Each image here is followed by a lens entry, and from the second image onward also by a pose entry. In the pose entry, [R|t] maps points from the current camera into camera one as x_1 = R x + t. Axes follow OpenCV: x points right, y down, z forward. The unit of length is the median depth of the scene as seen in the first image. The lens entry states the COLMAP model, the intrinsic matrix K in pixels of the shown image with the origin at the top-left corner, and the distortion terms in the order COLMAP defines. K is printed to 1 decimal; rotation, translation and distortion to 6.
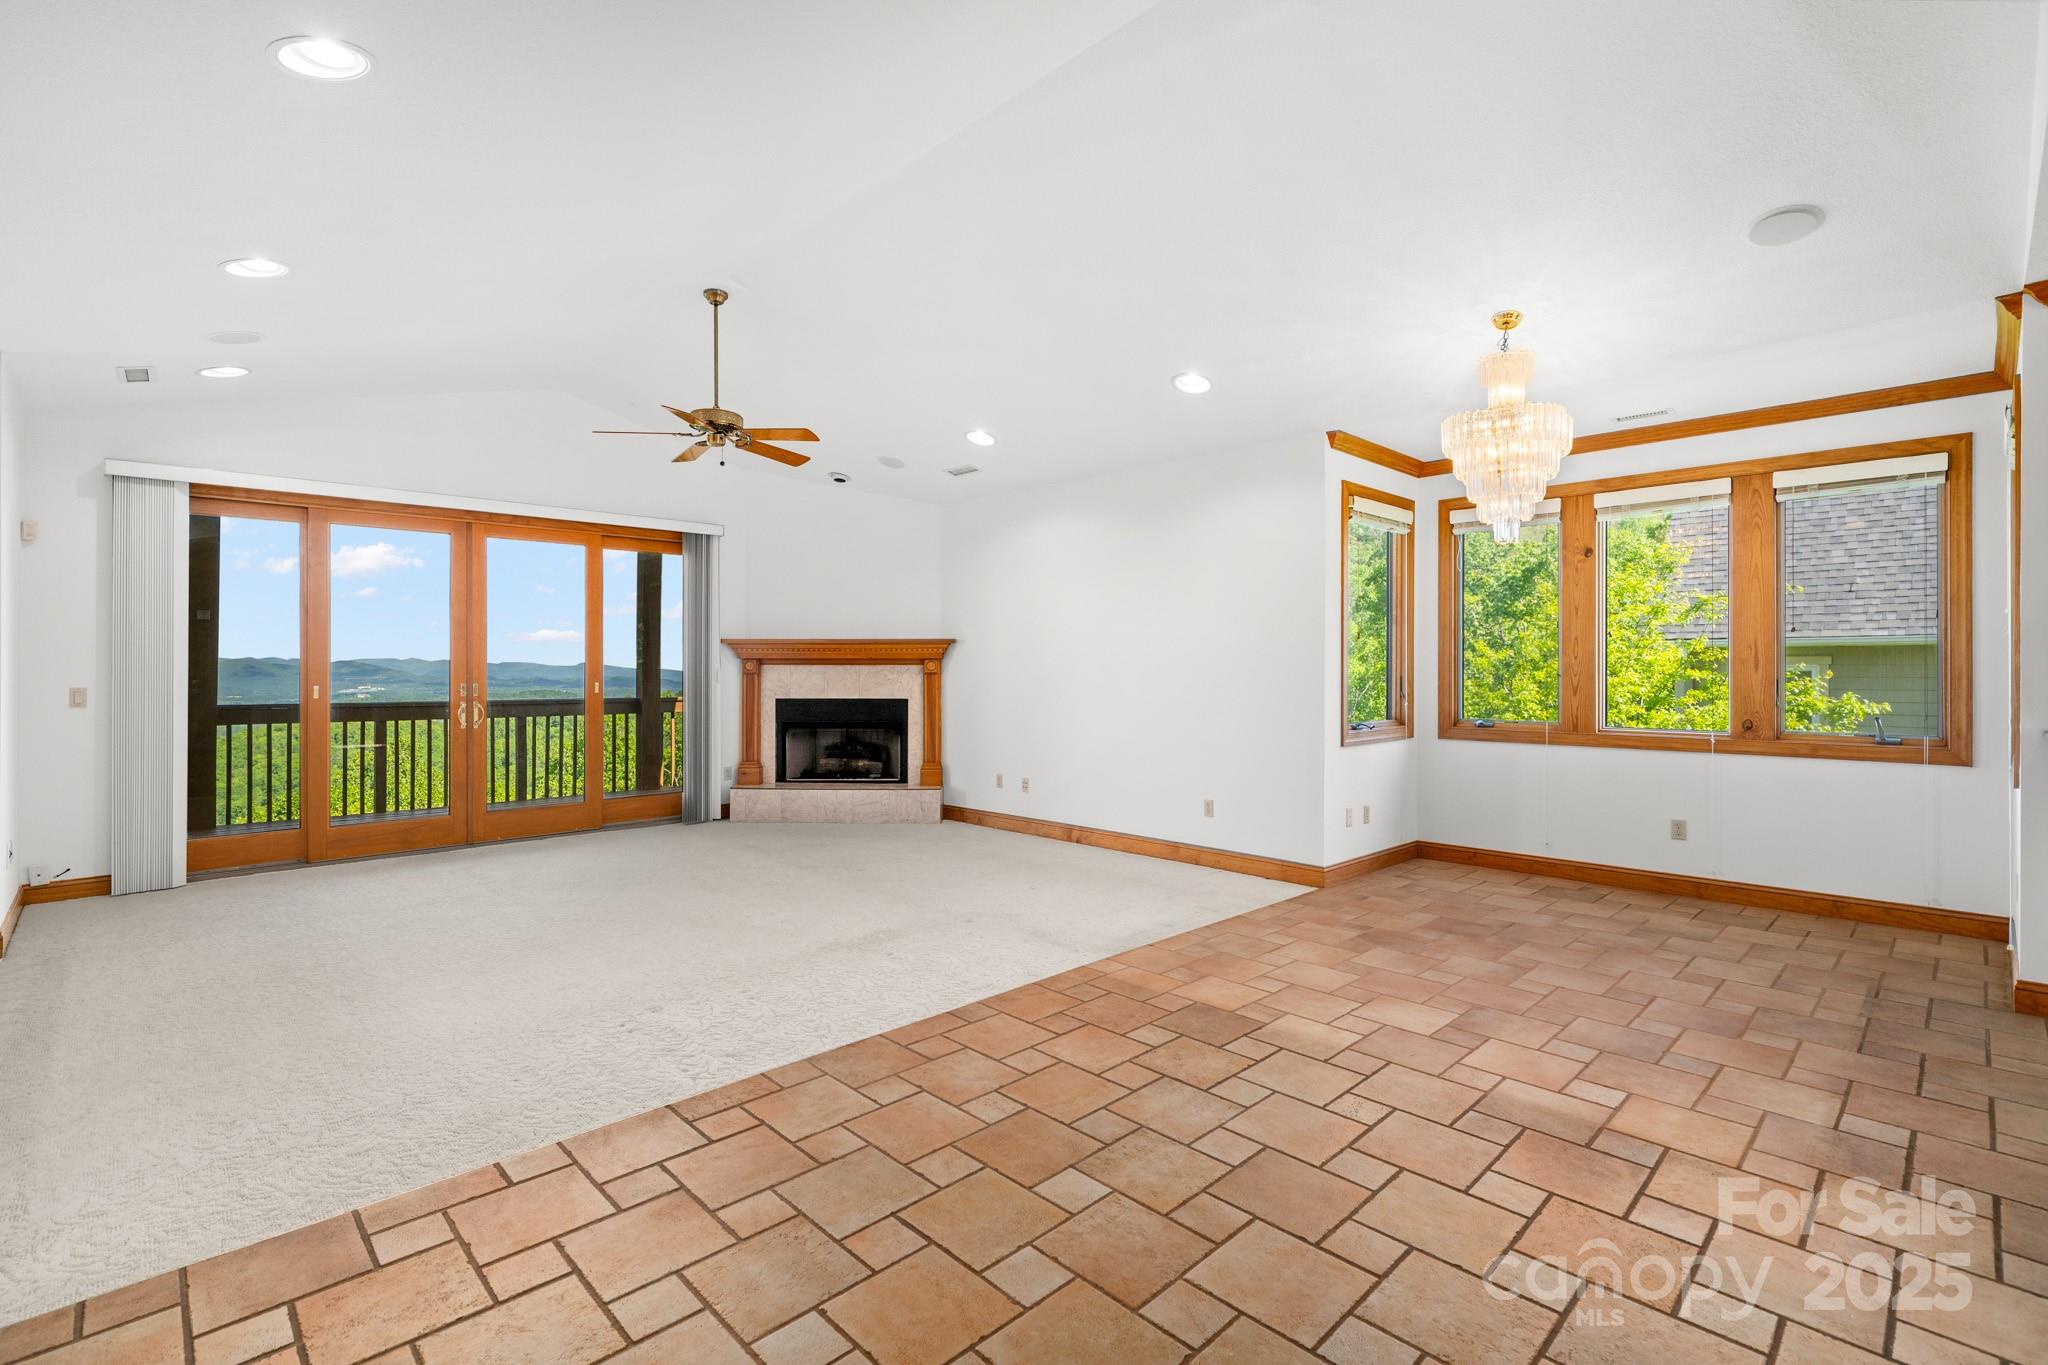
lens RADIAL K [[909.1, 0, 1020.9], [0, 909.1, 671.2], [0, 0, 1]] dist [0.015304, -0.000762]
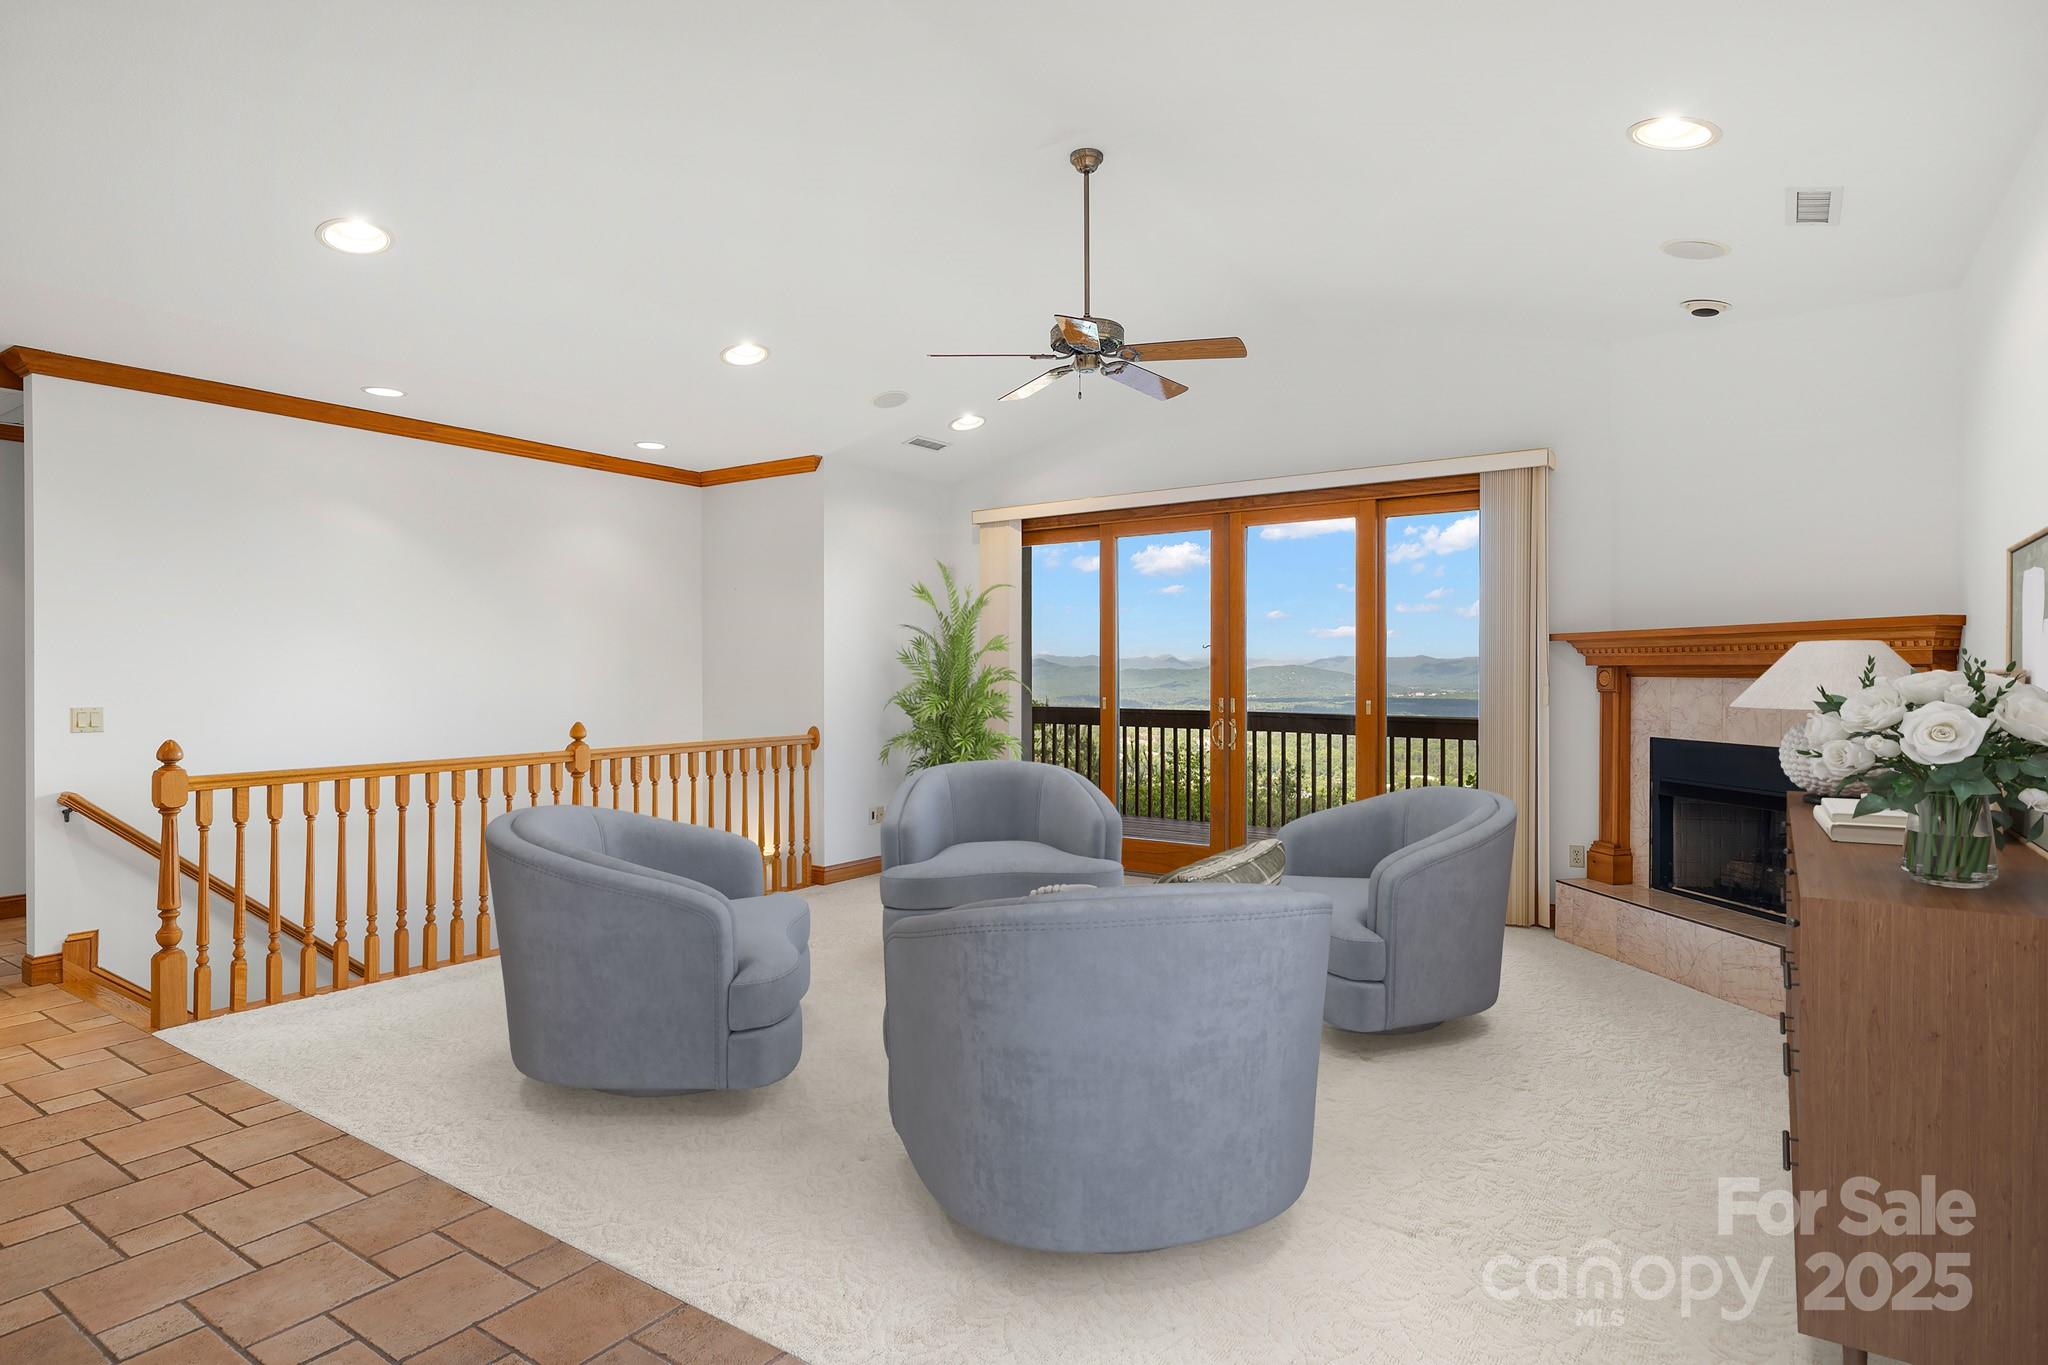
lens RADIAL K [[1093.9, 0, 1029.5], [0, 1093.9, 685.2], [0, 0, 1]] dist [0.012532, -0.000057]
pose [[0.200366, 0.018936, -0.979538, 0.382711], [-0.000527, 0.999815, 0.019220, -0.018216], [0.979721, -0.003335, 0.200339, 0.604304]]
